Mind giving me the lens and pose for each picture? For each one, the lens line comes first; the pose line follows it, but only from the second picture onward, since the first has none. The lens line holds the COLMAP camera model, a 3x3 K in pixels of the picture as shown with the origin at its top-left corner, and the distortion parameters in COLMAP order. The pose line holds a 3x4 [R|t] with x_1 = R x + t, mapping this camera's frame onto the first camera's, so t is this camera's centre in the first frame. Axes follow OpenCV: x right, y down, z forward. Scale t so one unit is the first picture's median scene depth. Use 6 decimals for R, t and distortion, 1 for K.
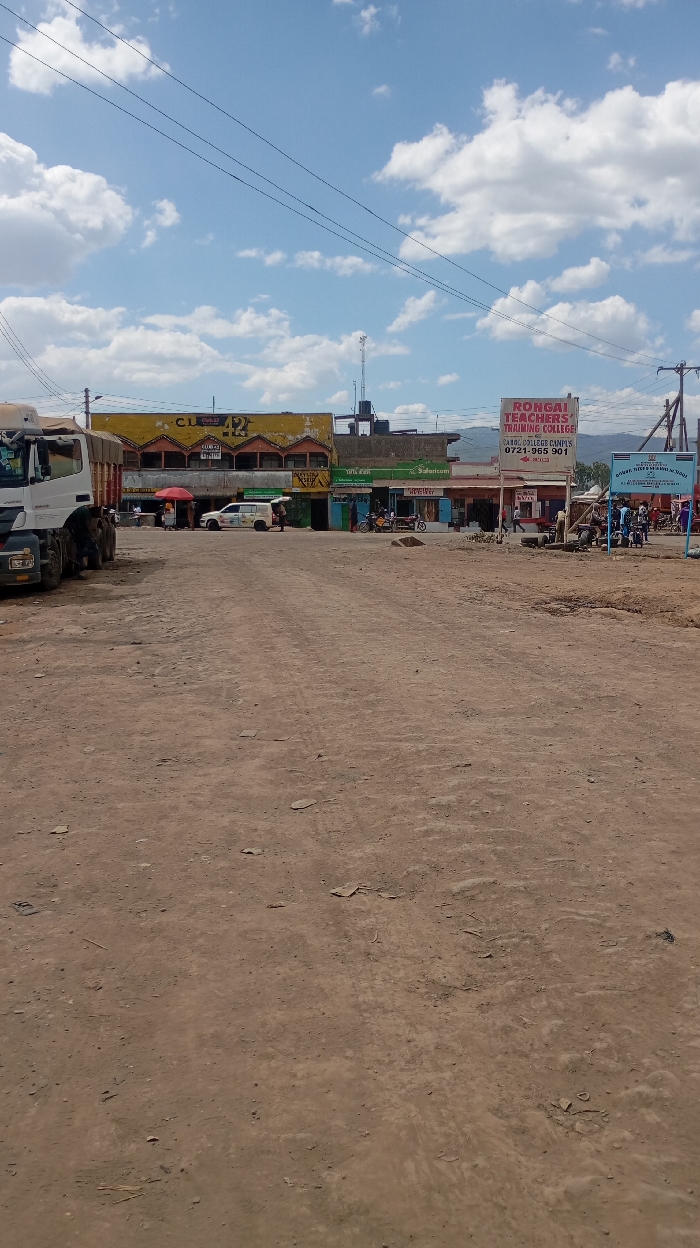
lens RADIAL K [[1071.0, 0, 349.1], [0, 1071.0, 603.7], [0, 0, 1]] dist [0.005904, 0.003586]
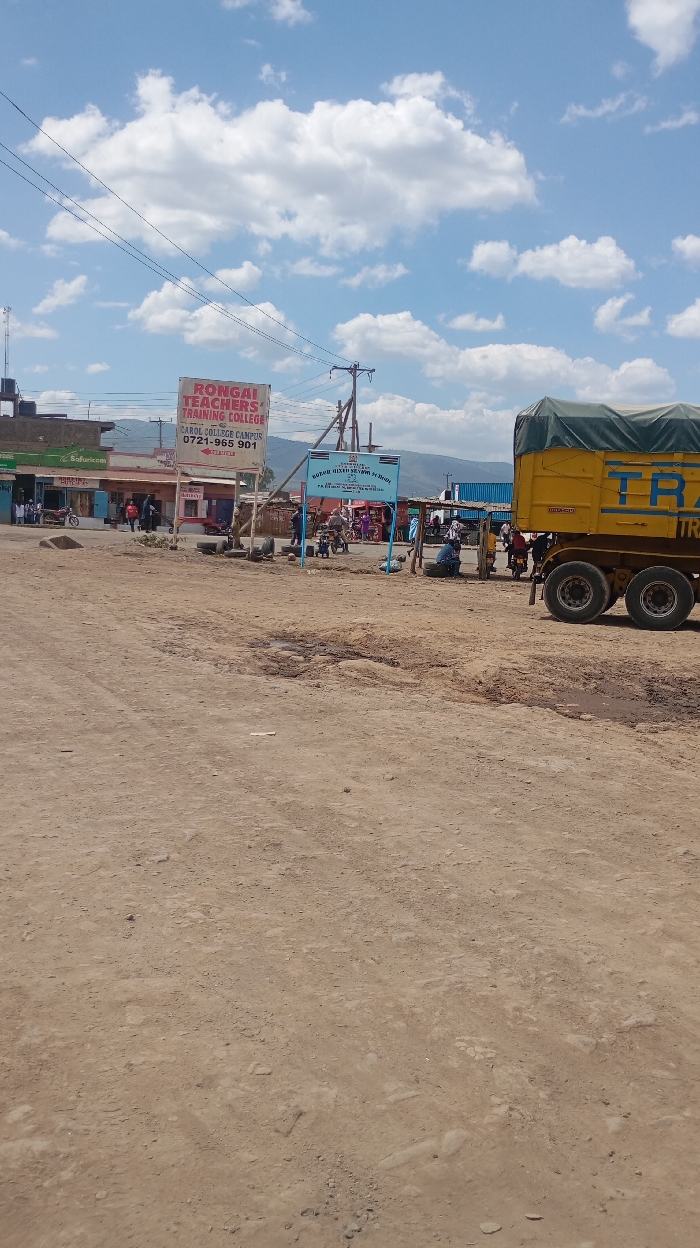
lens RADIAL K [[1053.7, 0, 351.5], [0, 1053.7, 596.9], [0, 0, 1]] dist [0.053873, -0.001799]
pose [[0.945461, 0.017647, 0.325256, 0.000739], [-0.017368, 0.999842, -0.003761, -0.005783], [-0.325271, -0.002093, 0.945619, 0.053857]]
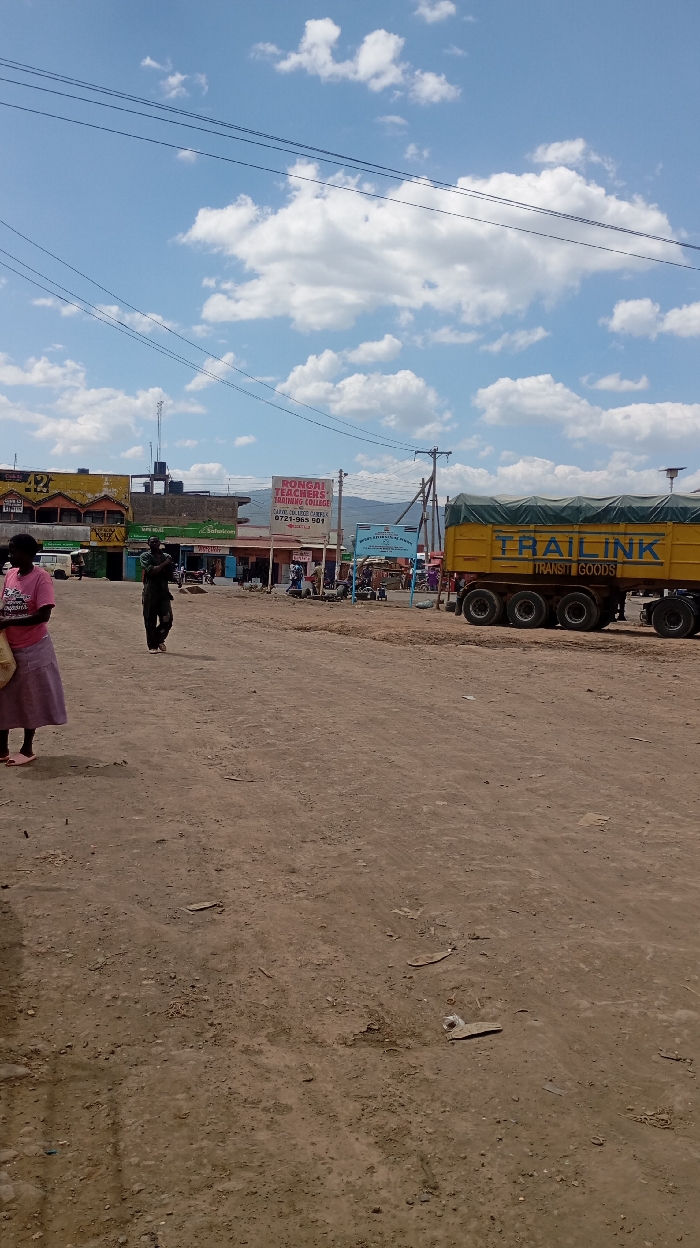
lens RADIAL K [[1092.0, 0, 348.6], [0, 1092.0, 544.3], [0, 0, 1]] dist [0.056568, -0.001110]
pose [[0.981801, 0.036341, 0.186403, -0.001247], [-0.015567, 0.993618, -0.111720, 0.008326], [-0.189273, 0.106786, 0.976101, -0.076166]]
